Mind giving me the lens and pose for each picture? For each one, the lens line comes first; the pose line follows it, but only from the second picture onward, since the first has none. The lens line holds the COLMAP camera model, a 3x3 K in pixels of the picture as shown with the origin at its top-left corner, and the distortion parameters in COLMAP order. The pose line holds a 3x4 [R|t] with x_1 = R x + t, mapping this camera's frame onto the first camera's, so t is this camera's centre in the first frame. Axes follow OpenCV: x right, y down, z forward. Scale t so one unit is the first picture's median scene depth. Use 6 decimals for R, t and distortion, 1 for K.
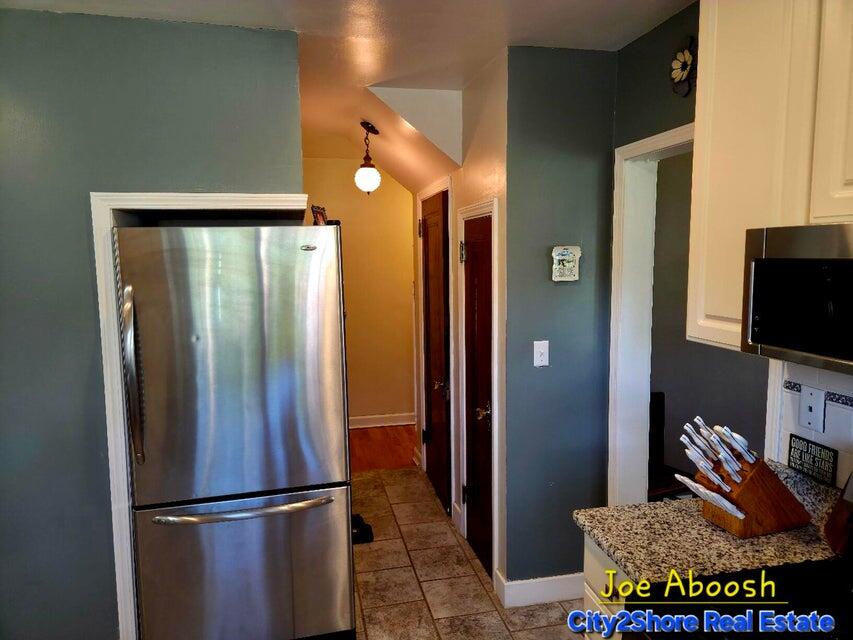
lens RADIAL K [[575.3, 0, 425.8], [0, 575.3, 313.1], [0, 0, 1]] dist [0.028845, -0.001277]
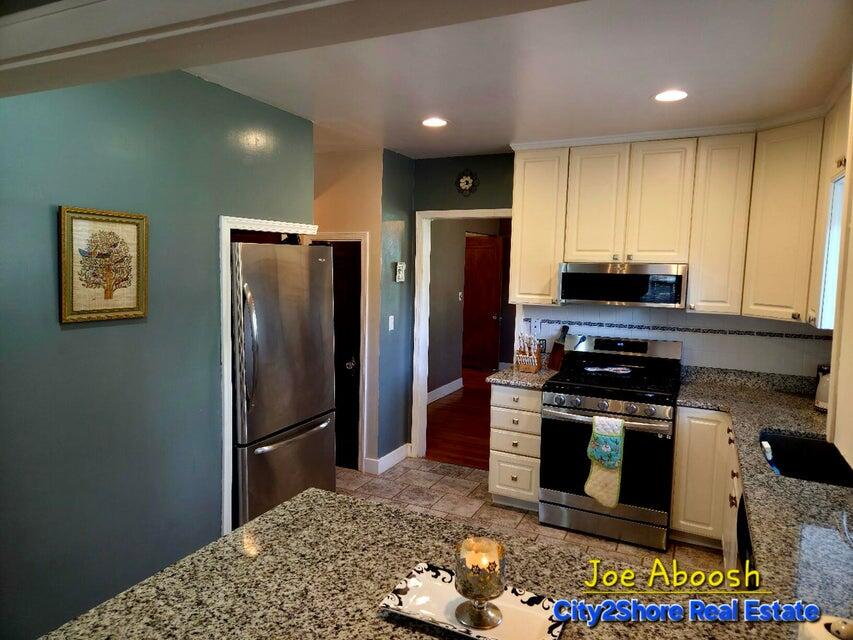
lens RADIAL K [[575.3, 0, 426.4], [0, 575.3, 322.3], [0, 0, 1]] dist [0.028845, -0.001277]
pose [[0.613896, -0.056851, 0.787337, -1.294711], [0.053125, 0.998117, 0.030649, 0.023176], [-0.787598, 0.023012, 0.615760, -0.190846]]
